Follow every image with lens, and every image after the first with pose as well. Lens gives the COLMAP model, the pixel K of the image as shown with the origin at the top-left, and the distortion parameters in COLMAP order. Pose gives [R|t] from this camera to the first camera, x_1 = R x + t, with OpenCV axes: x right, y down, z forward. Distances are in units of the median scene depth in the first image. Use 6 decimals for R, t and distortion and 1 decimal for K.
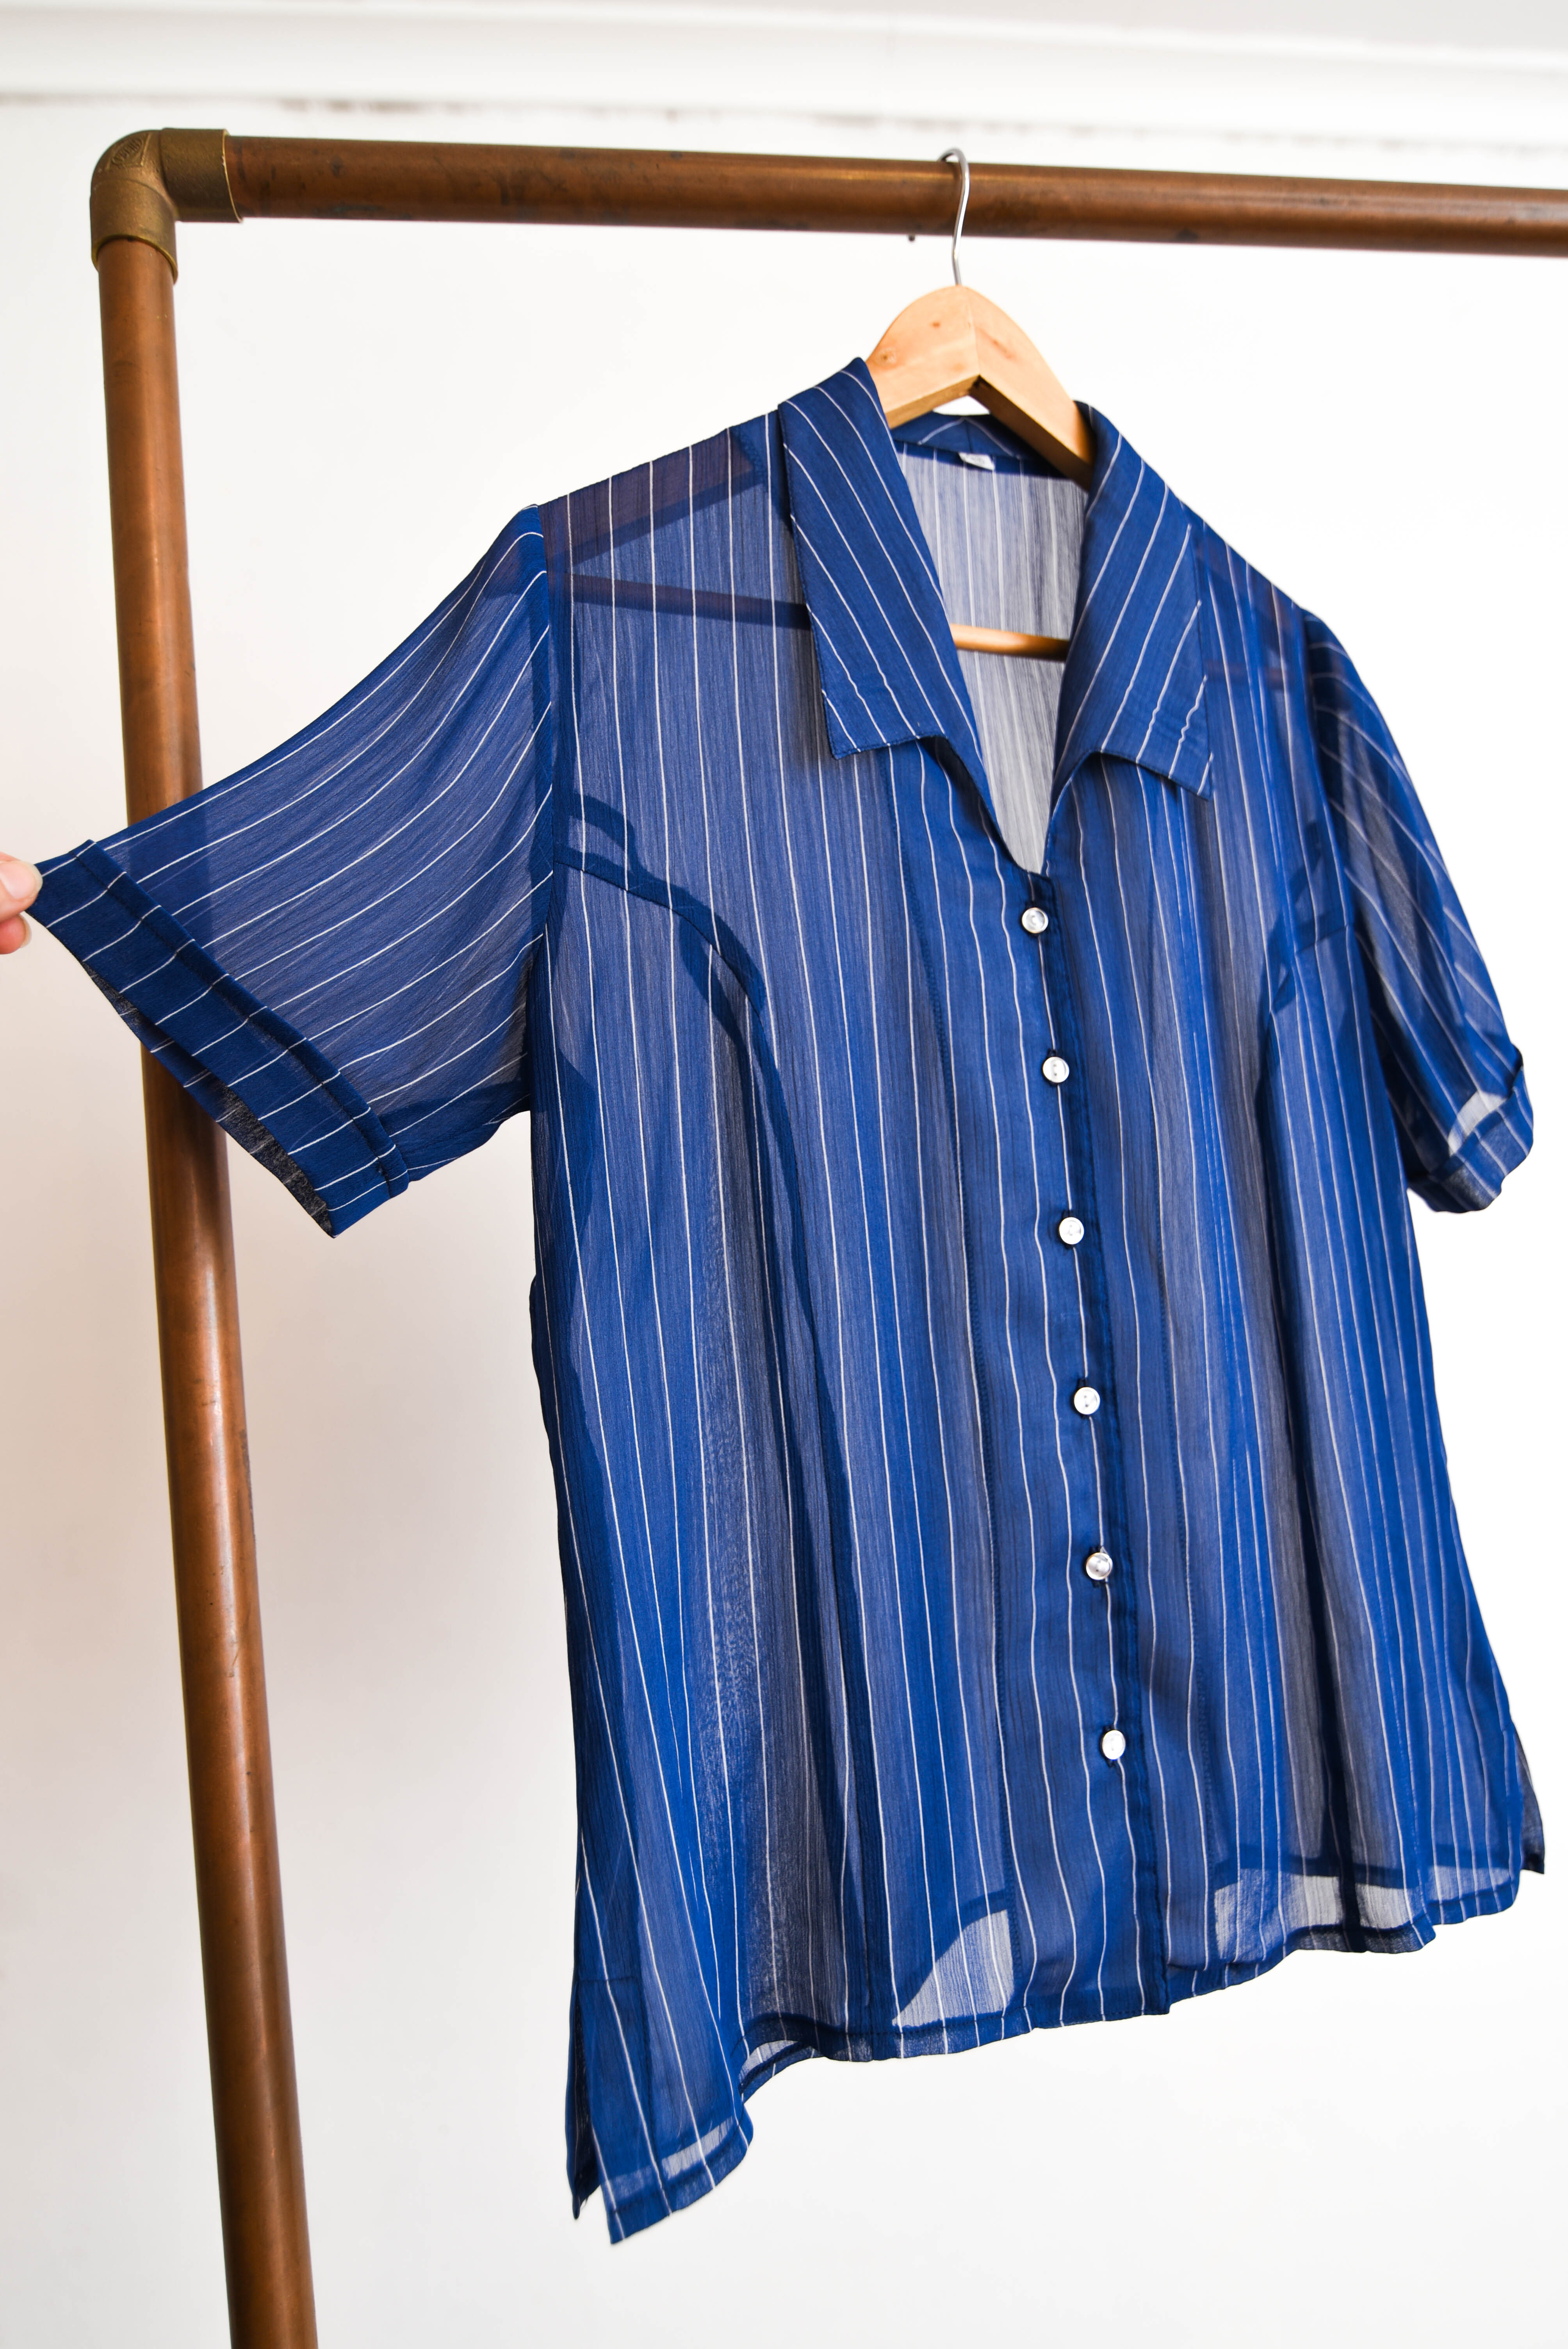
lens RADIAL K [[1371.4, 0, 824.0], [0, 1371.4, 1168.4], [0, 0, 1]] dist [-0.012702, 0.002327]
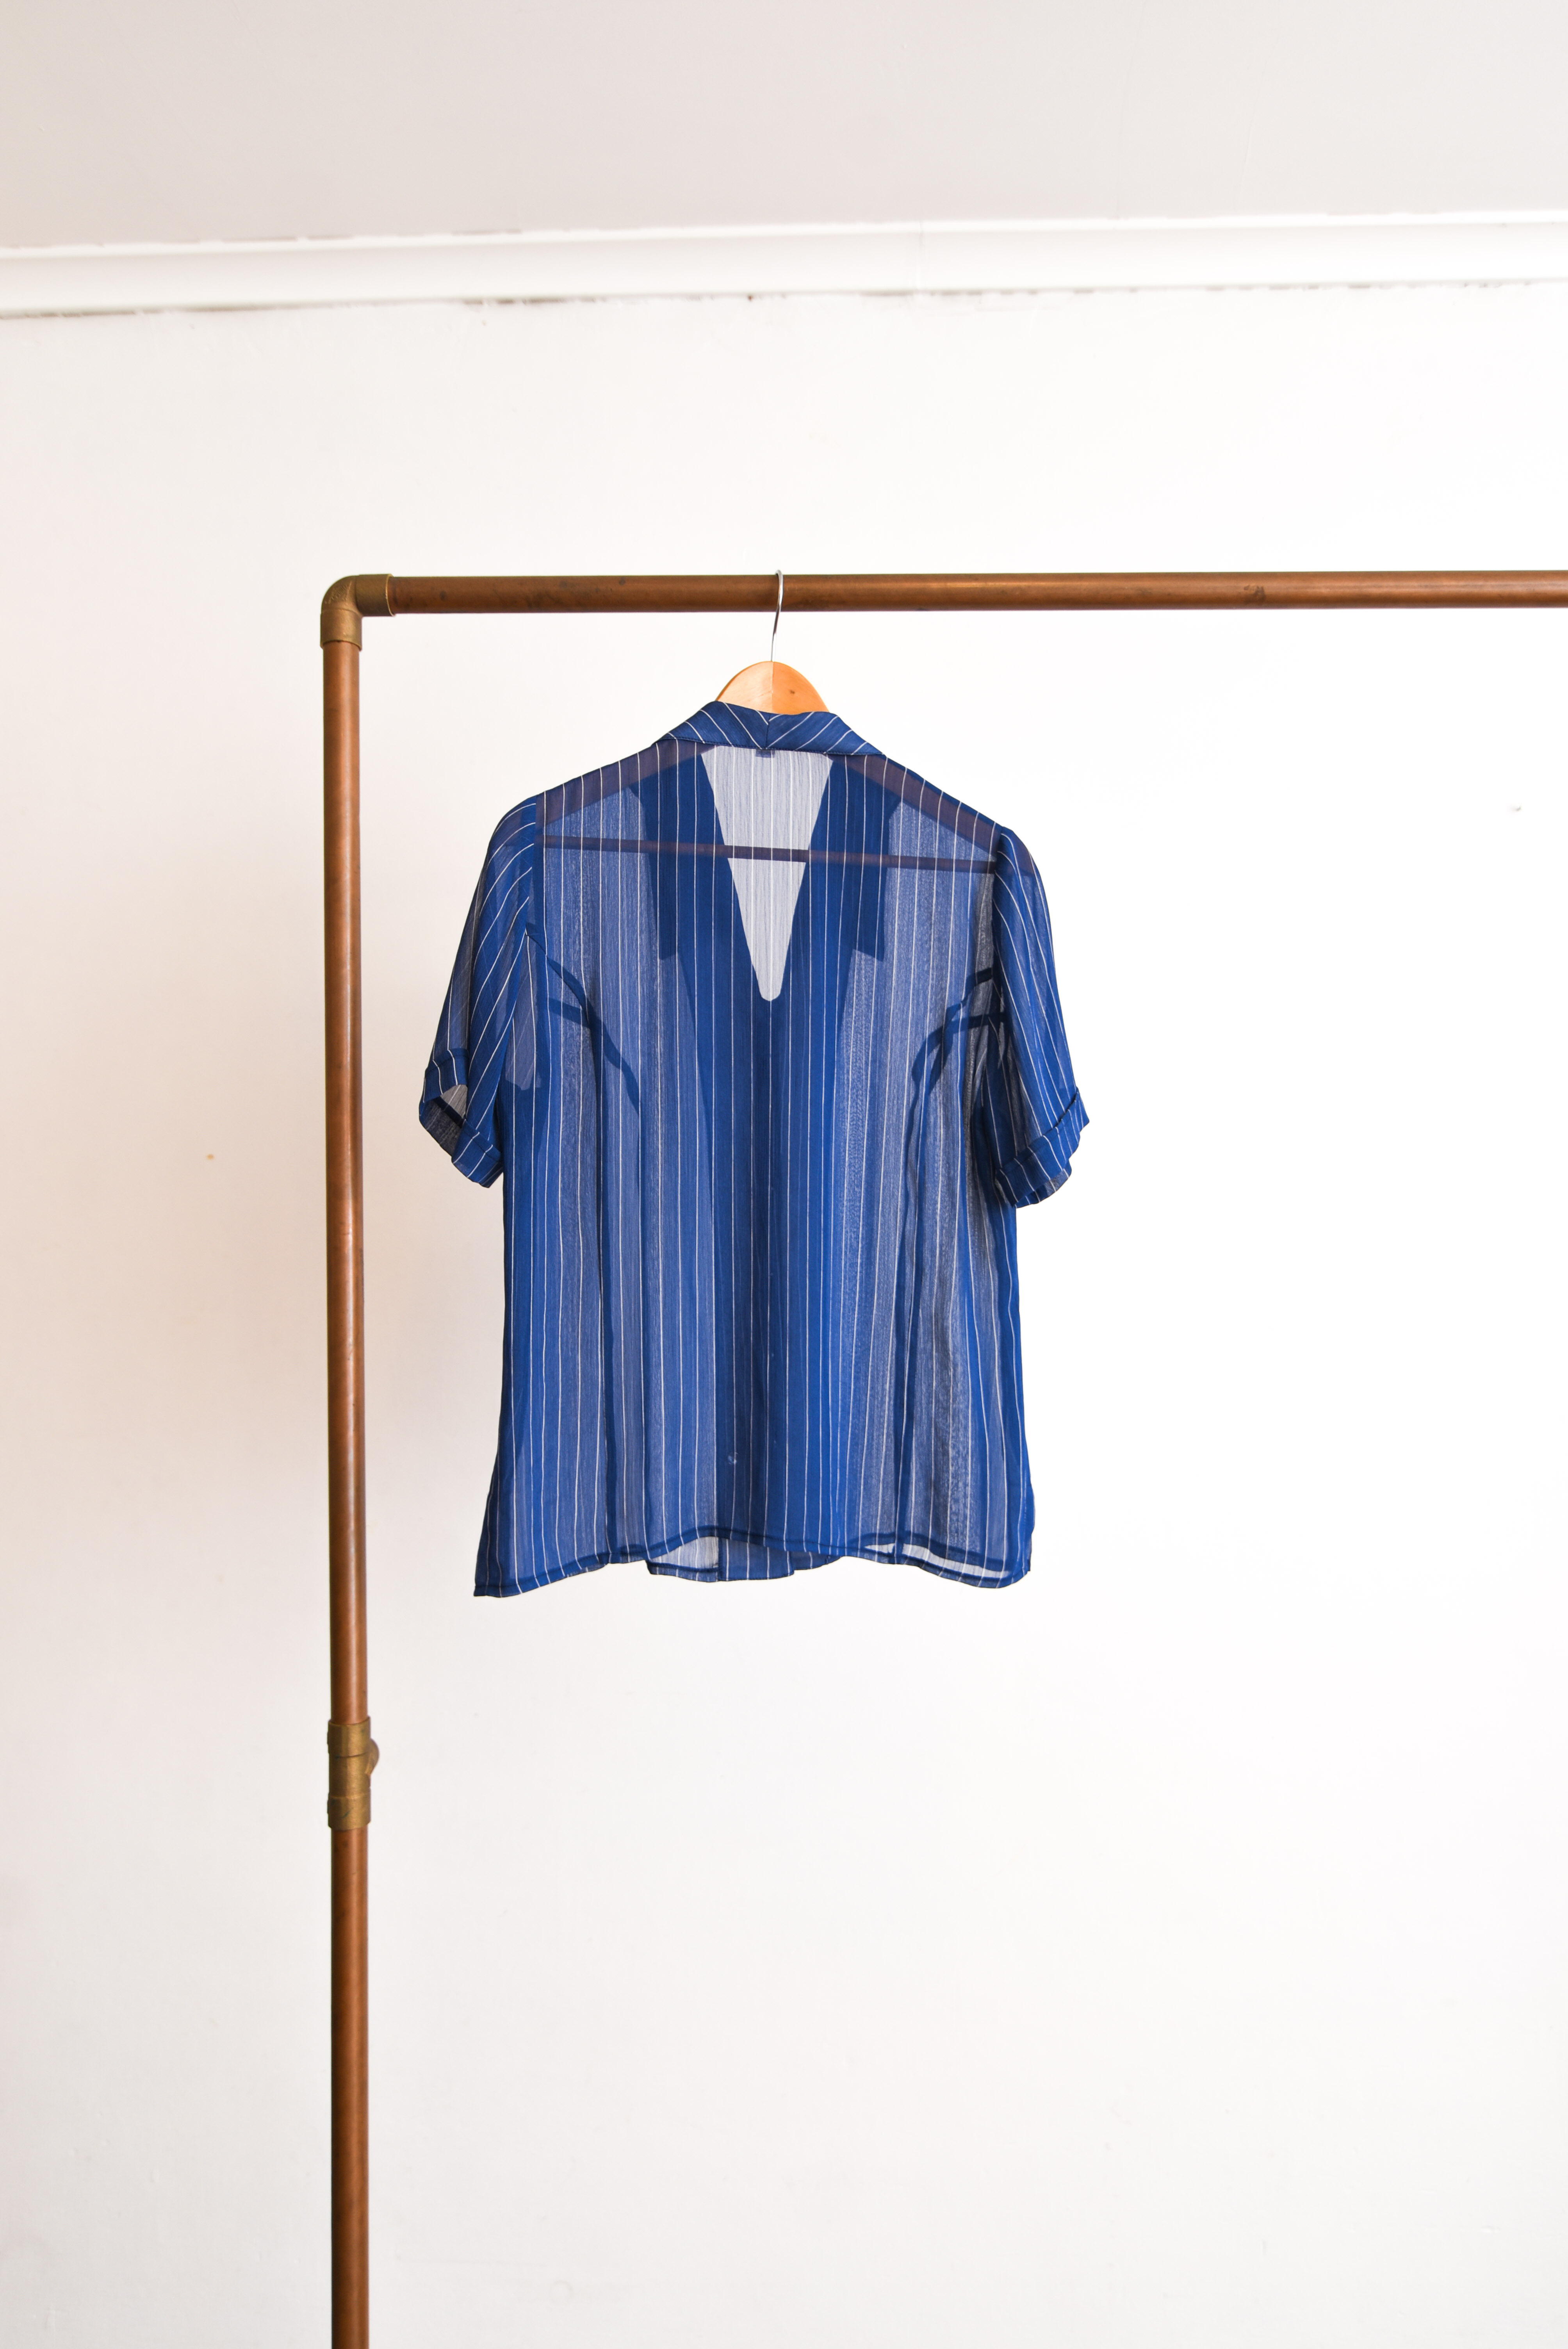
lens RADIAL K [[1509.5, 0, 784.0], [0, 1509.5, 1174.5], [0, 0, 1]] dist [0.001425, 0.002433]
pose [[0.978648, 0.082099, -0.188433, 0.568015], [-0.068717, 0.994699, 0.076496, -0.127483], [0.193714, -0.061914, 0.979102, -1.012600]]
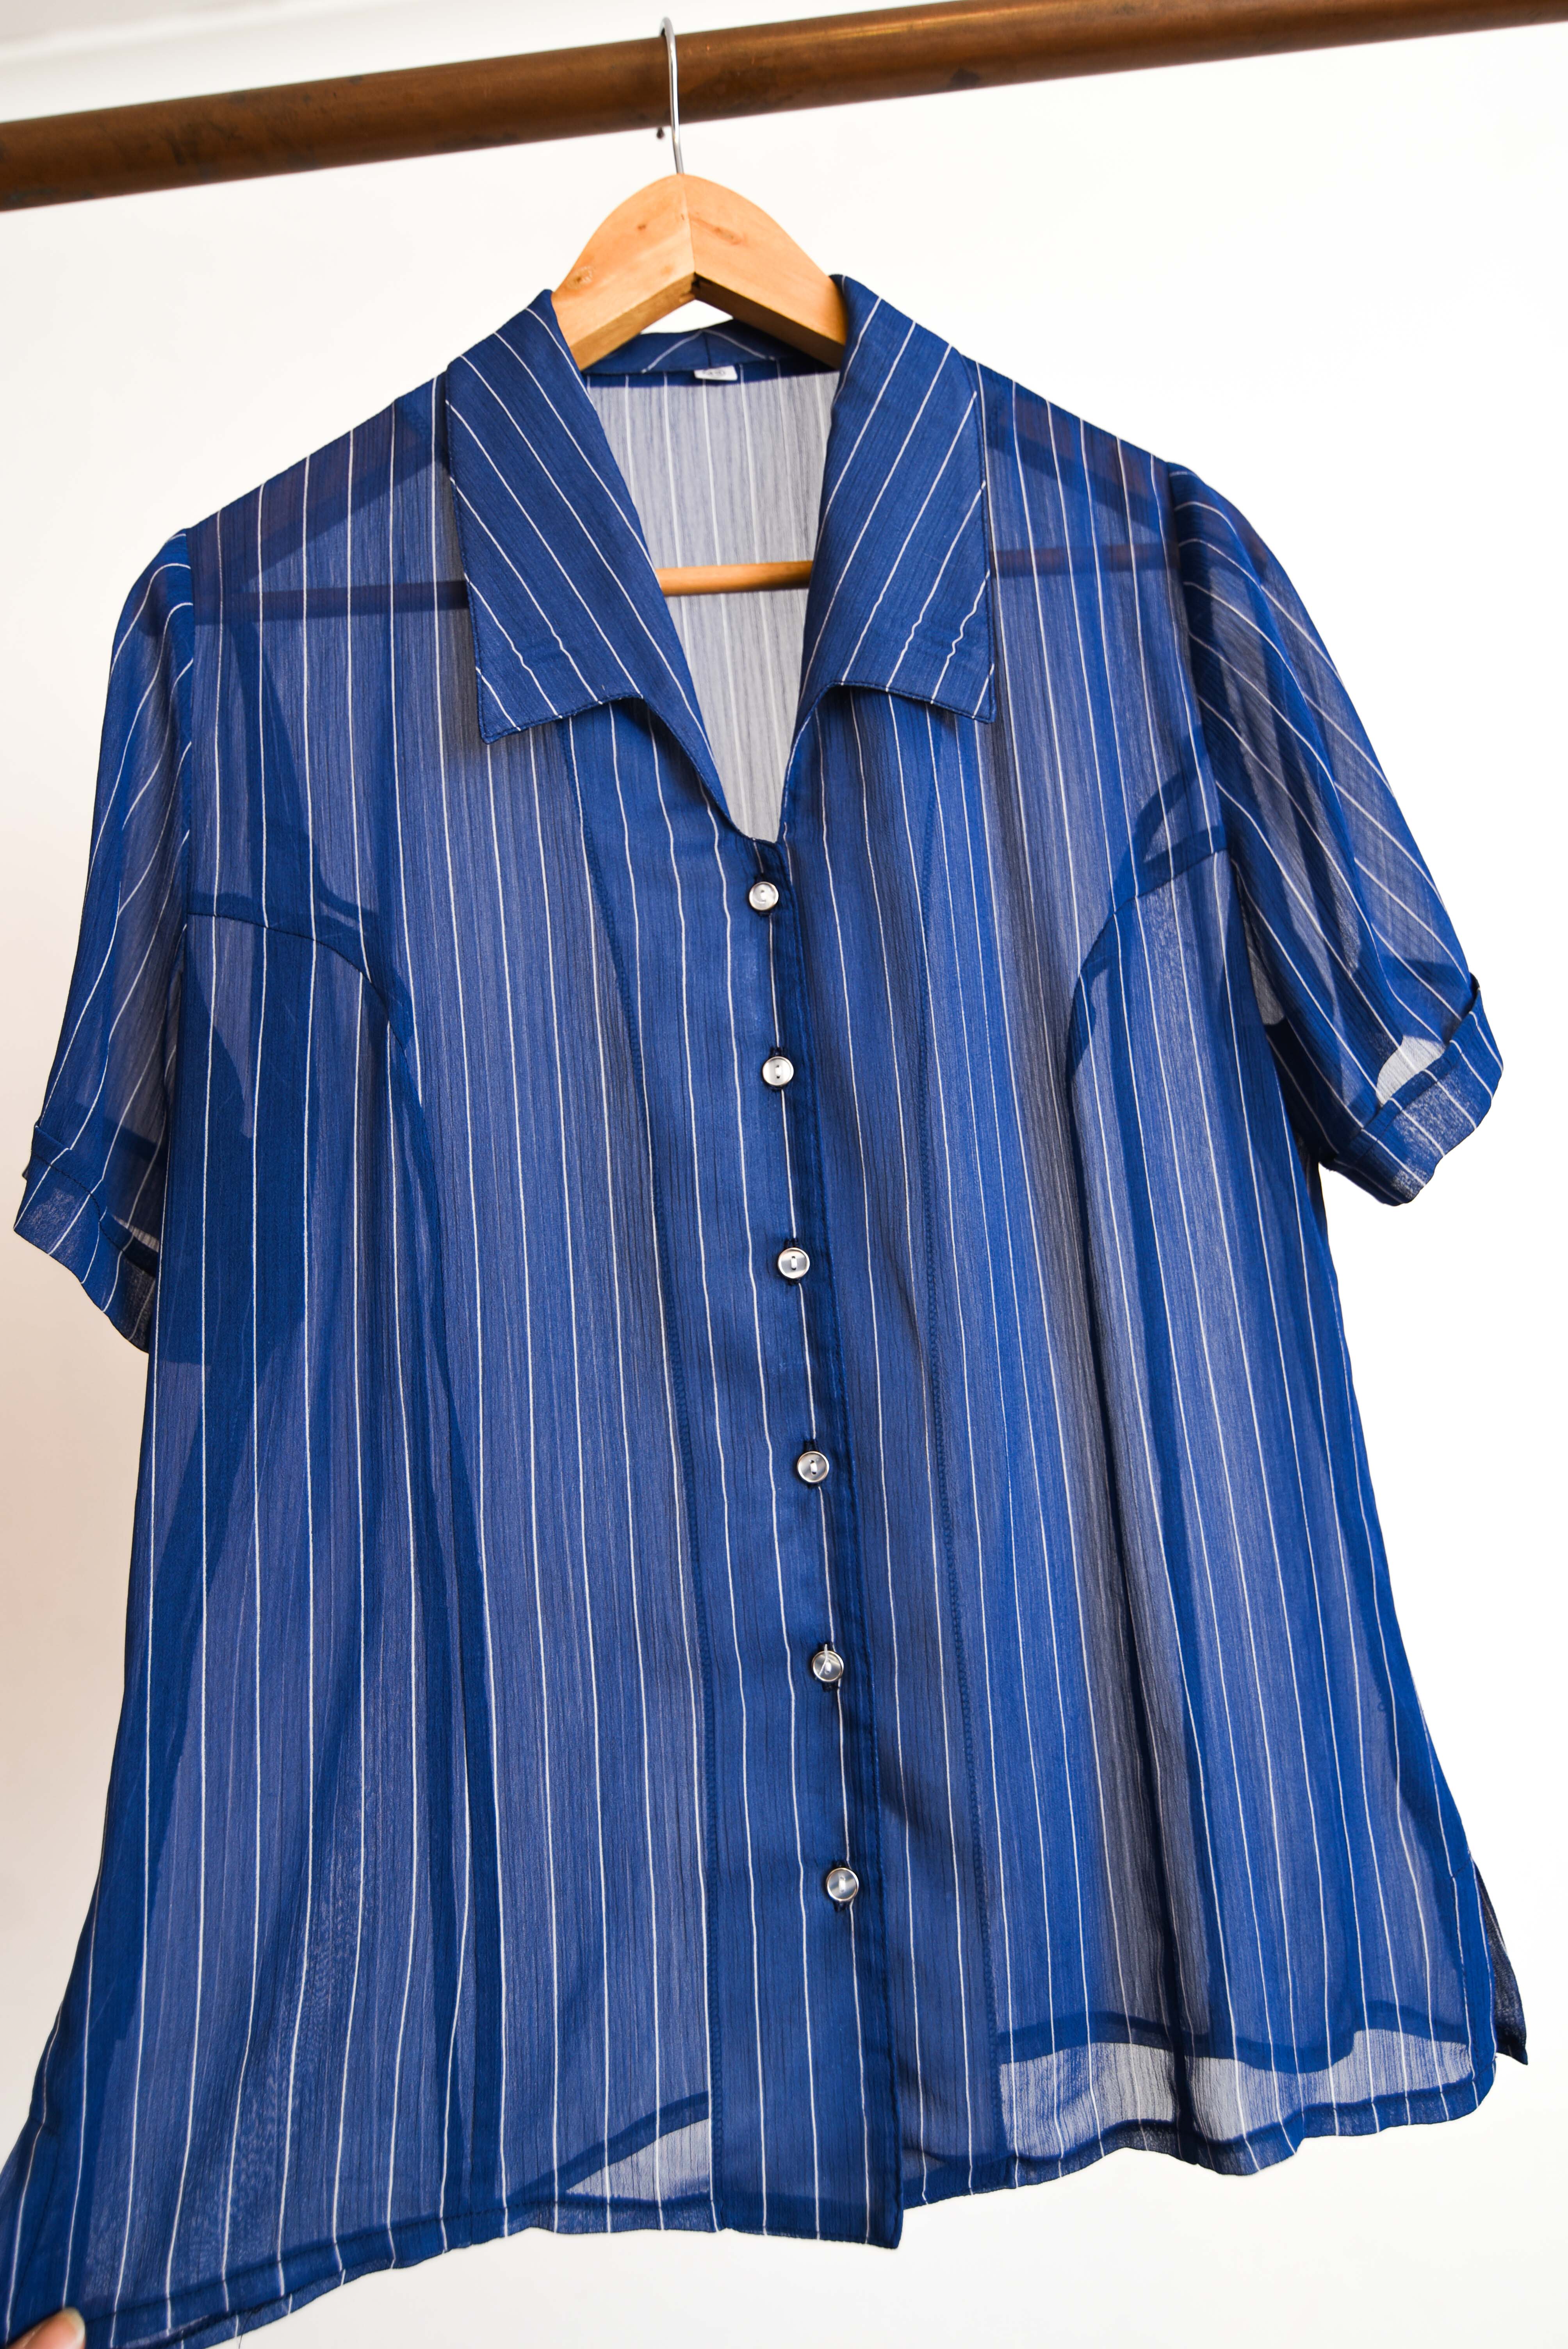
lens RADIAL K [[1371.4, 0, 824.0], [0, 1371.4, 1168.4], [0, 0, 1]] dist [-0.012702, 0.002327]
pose [[0.959502, -0.071375, -0.272511, 0.413384], [0.075022, 0.997177, 0.002971, -0.012678], [0.271530, -0.023295, 0.962148, 0.188928]]
